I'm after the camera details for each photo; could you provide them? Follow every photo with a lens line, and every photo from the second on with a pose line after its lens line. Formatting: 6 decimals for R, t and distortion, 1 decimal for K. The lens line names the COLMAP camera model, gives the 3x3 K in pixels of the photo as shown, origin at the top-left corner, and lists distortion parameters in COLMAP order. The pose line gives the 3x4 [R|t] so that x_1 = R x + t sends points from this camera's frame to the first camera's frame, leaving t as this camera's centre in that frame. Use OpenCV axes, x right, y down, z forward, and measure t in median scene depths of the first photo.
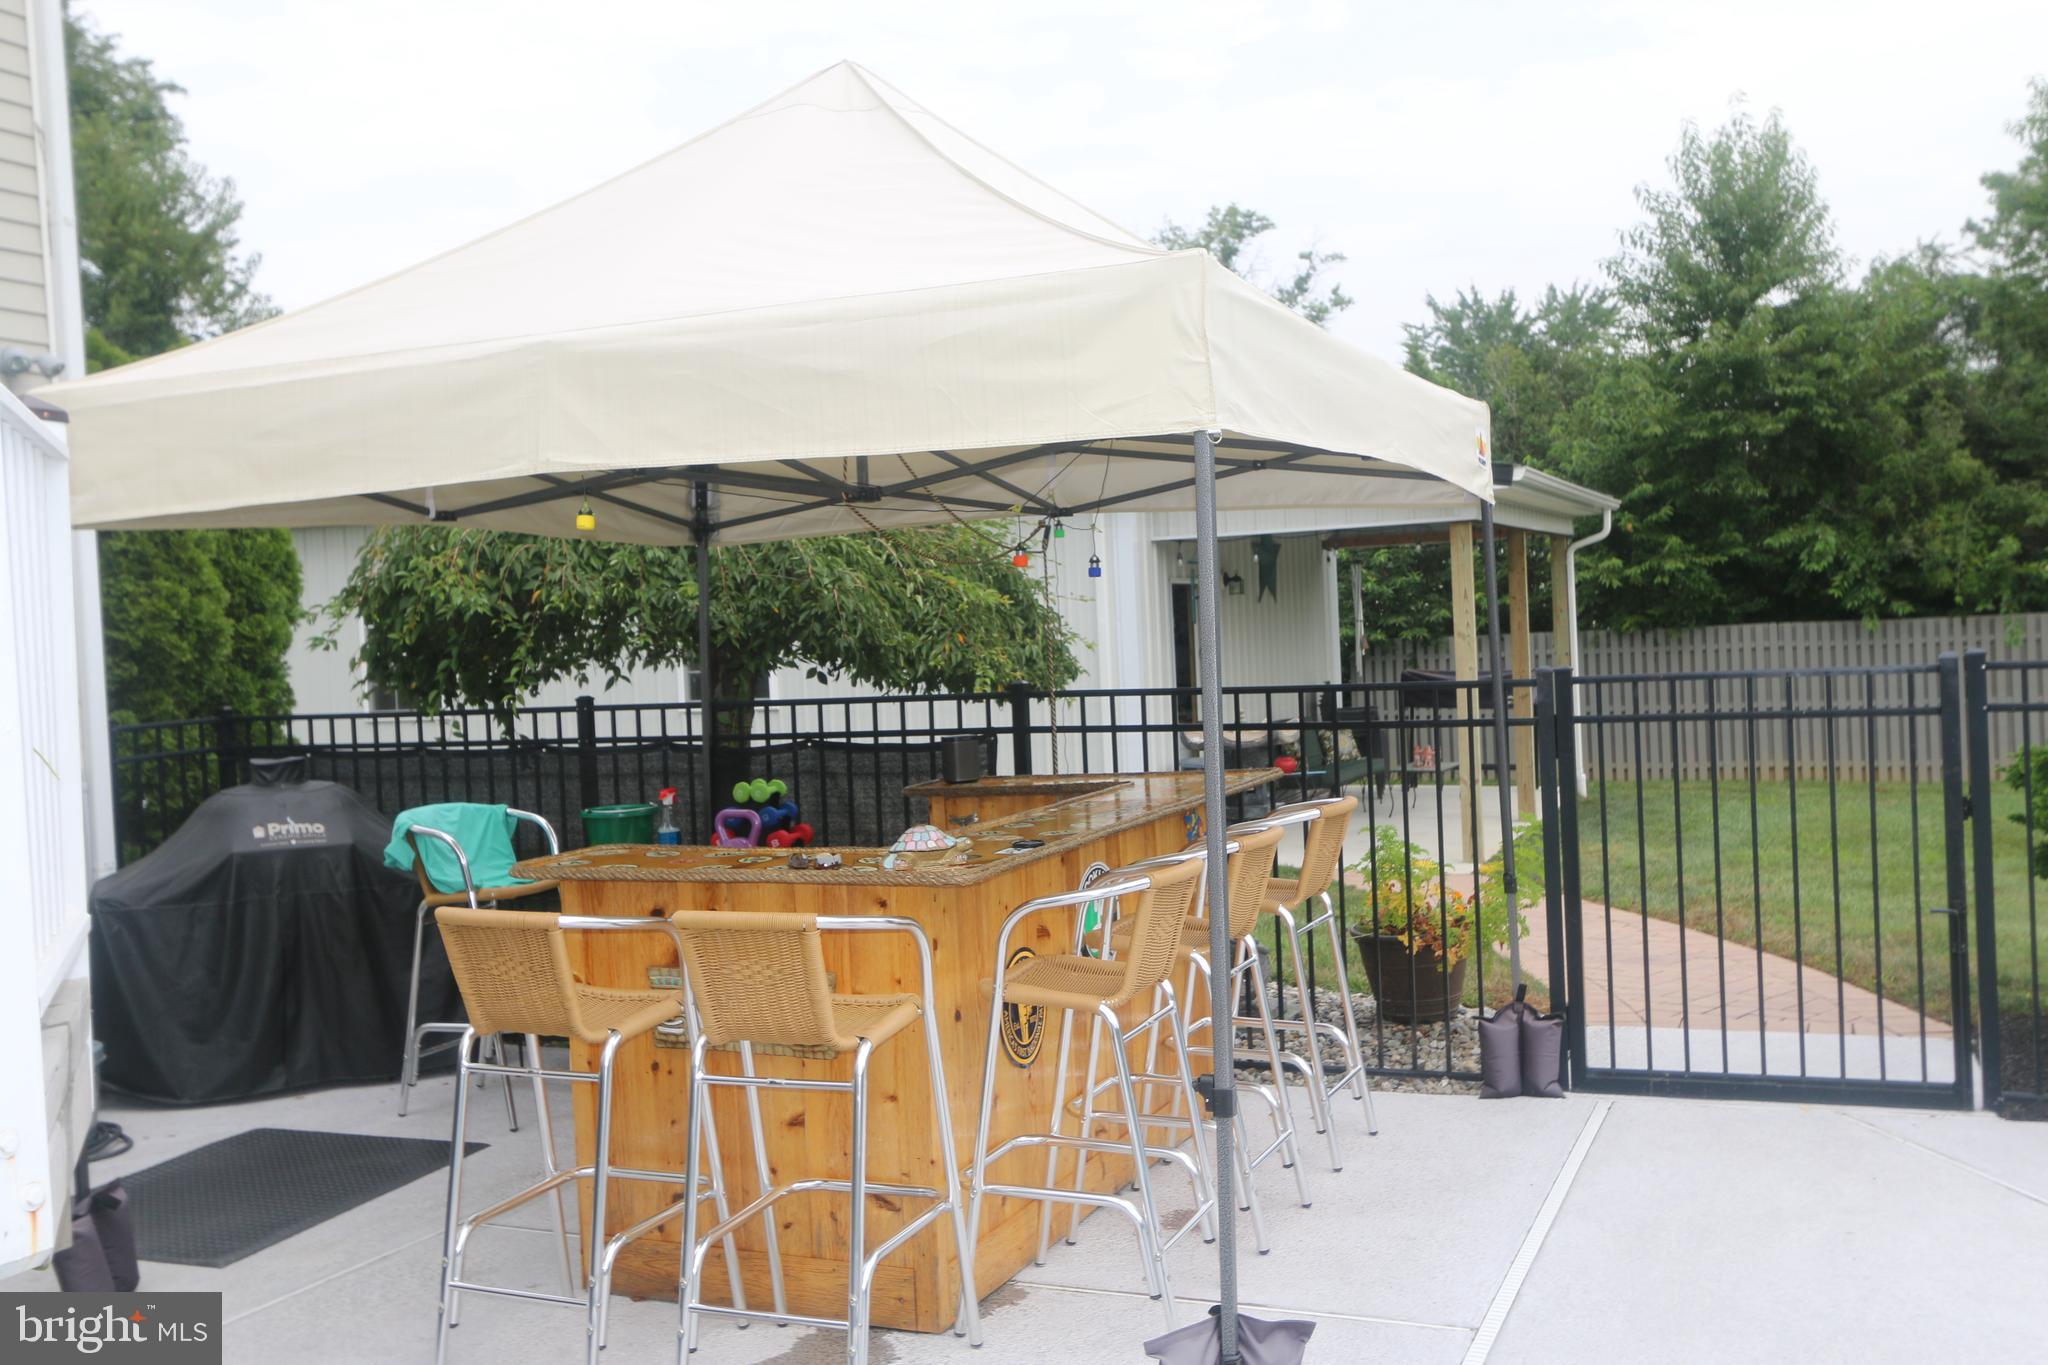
lens RADIAL K [[2046.5, 0, 1024.0], [0, 2046.5, 682.5], [0, 0, 1]] dist [-0.007934, -0.012370]
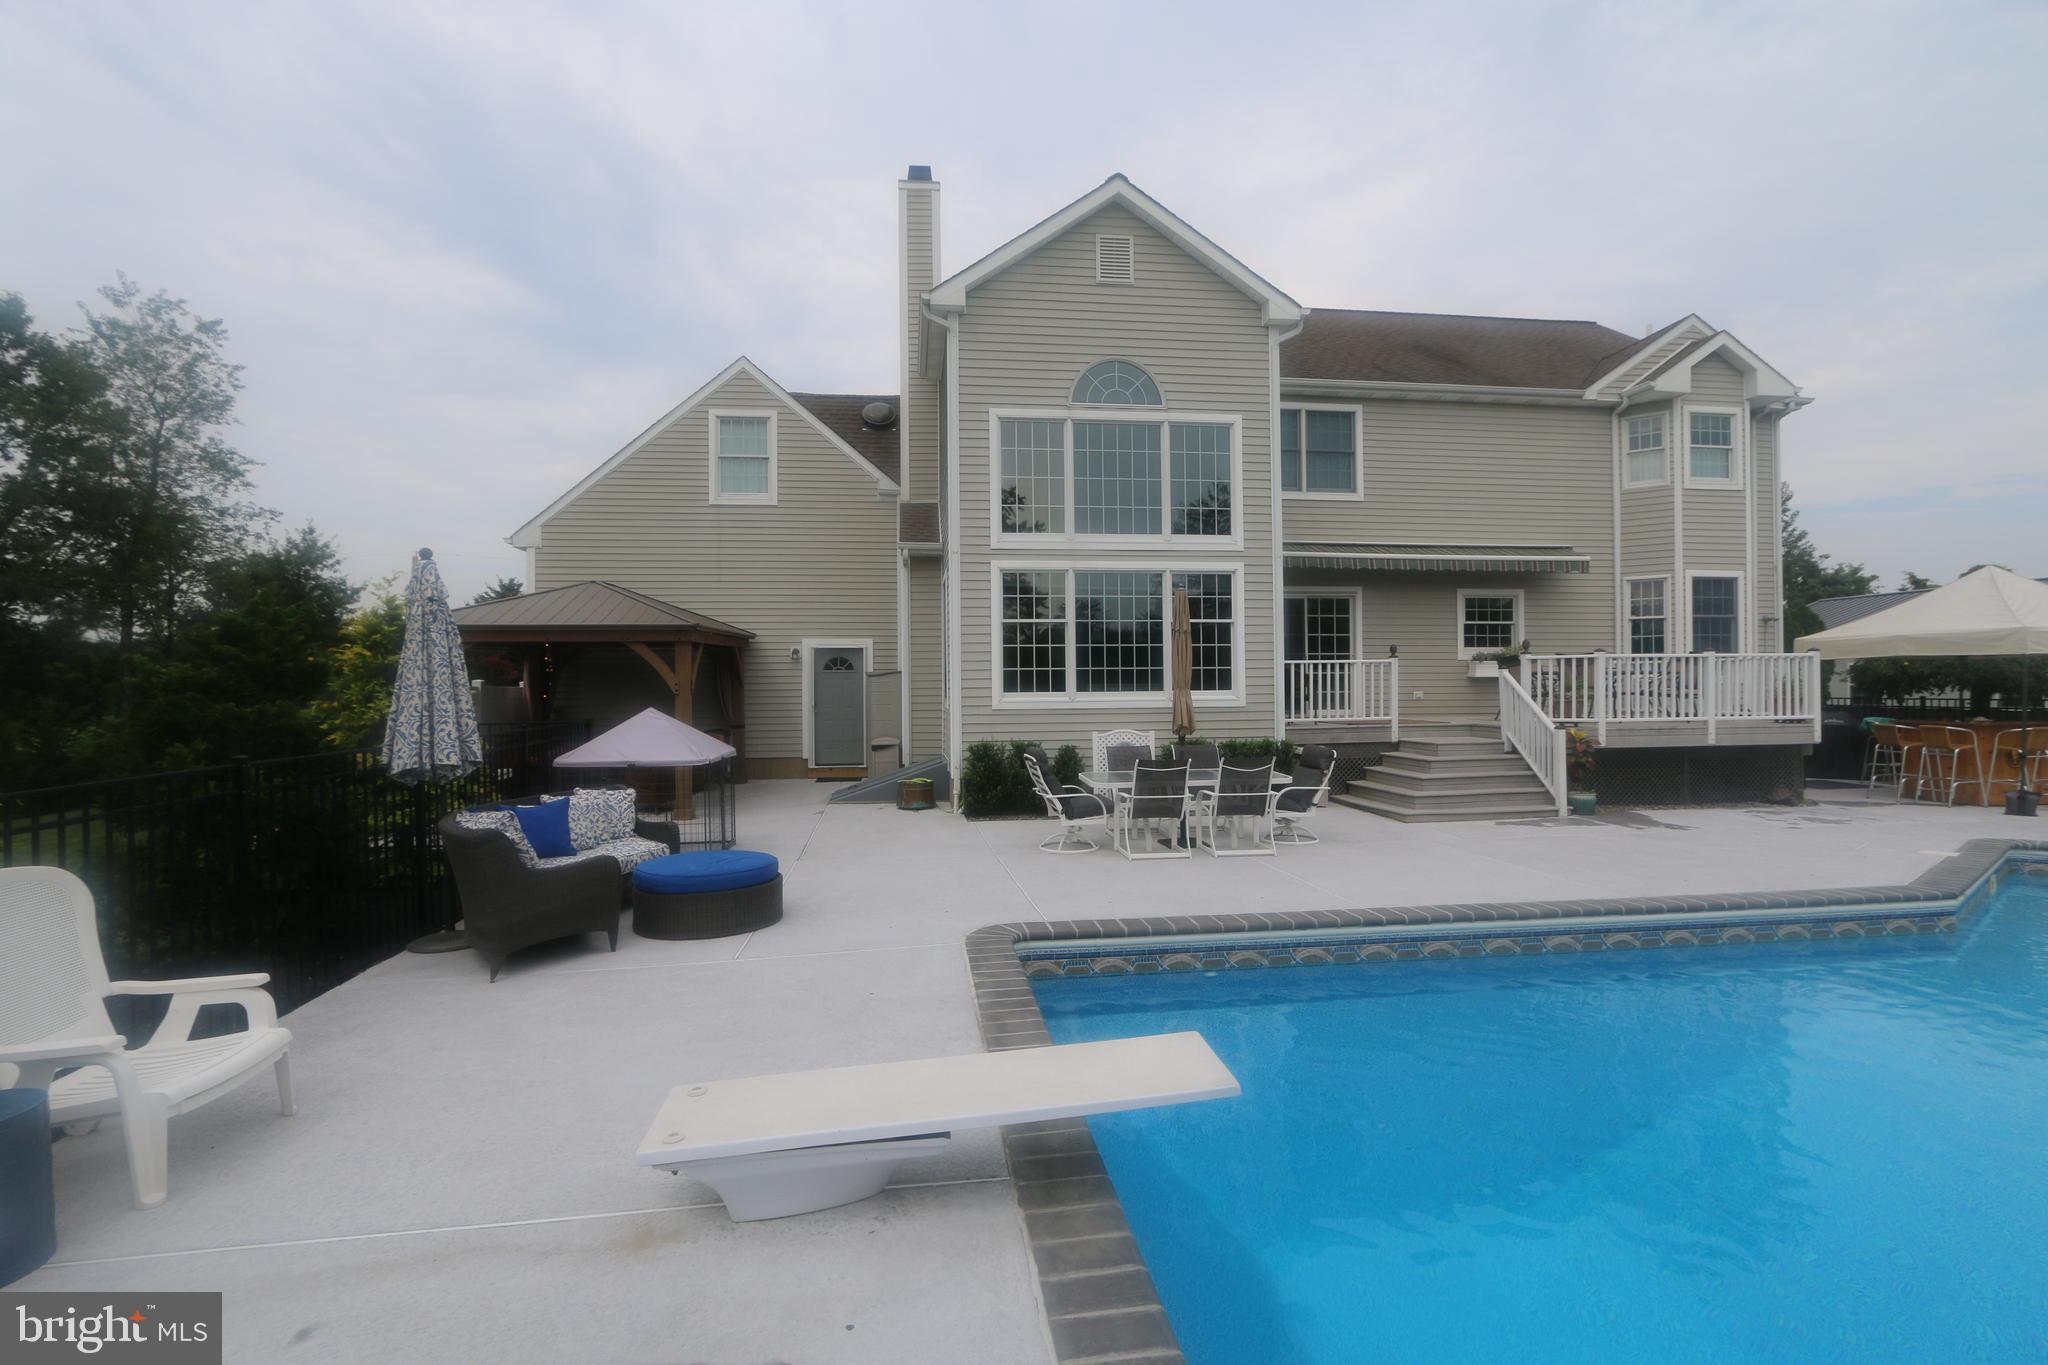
lens RADIAL K [[943.4, 0, 1024.0], [0, 943.4, 682.5], [0, 0, 1]] dist [-0.027459, 0.007526]
pose [[0.514655, 0.031664, -0.856813, 0.447672], [-0.030706, 0.999357, 0.018488, 0.000888], [0.856848, 0.016794, 0.515296, -1.502624]]
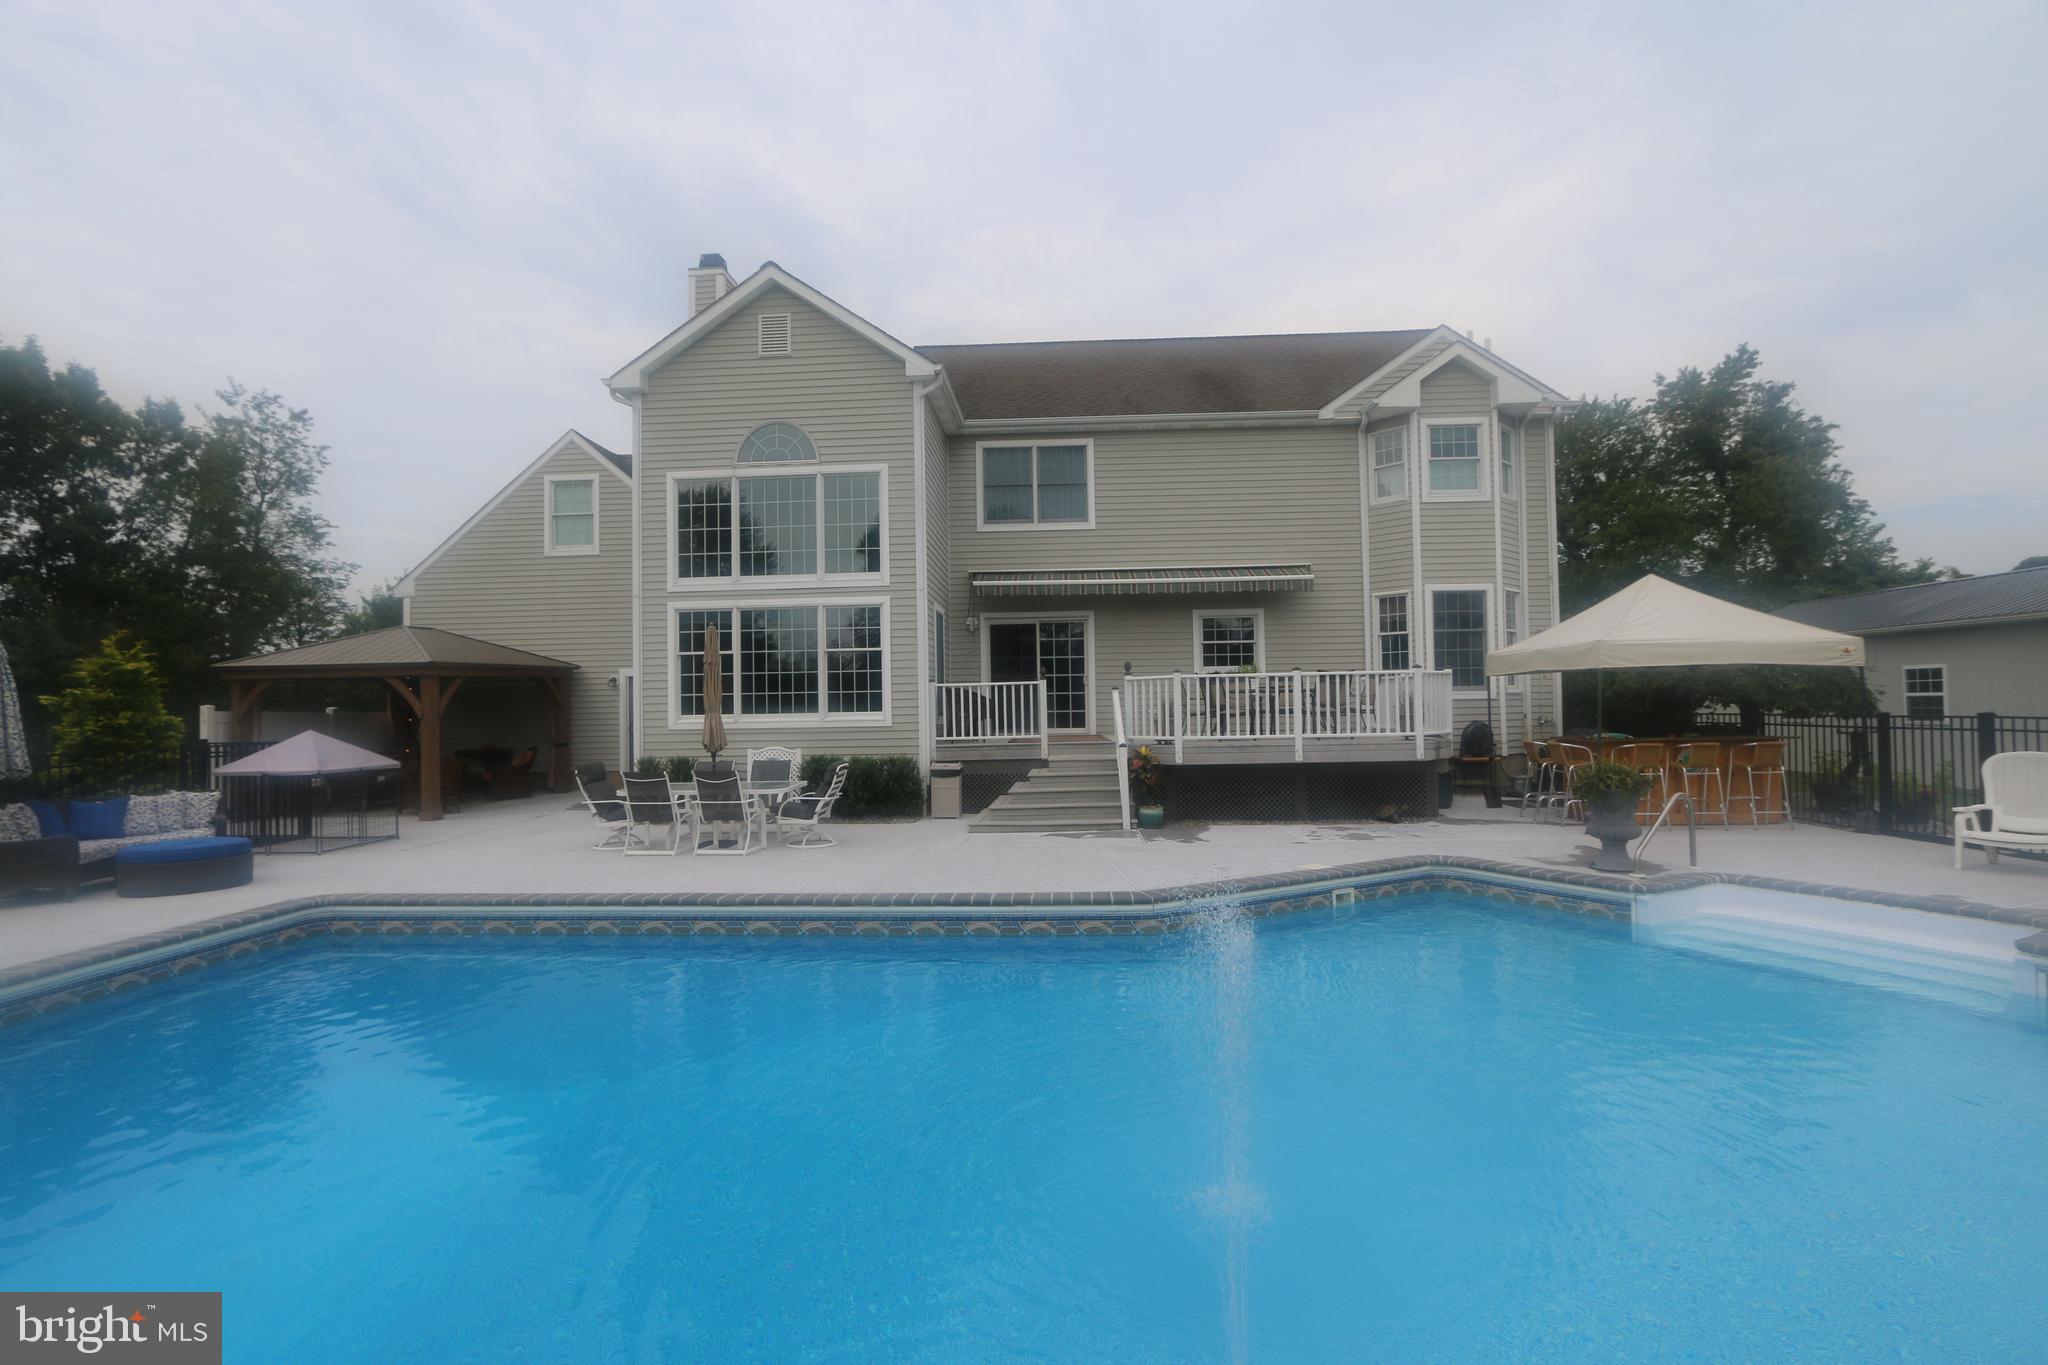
lens RADIAL K [[943.4, 0, 1024.0], [0, 943.4, 682.5], [0, 0, 1]] dist [-0.027459, 0.007526]
pose [[0.358364, 0.010028, -0.933528, 0.990561], [-0.016736, 0.999851, 0.004316, -0.032845], [0.933432, 0.014076, 0.358478, -0.788990]]
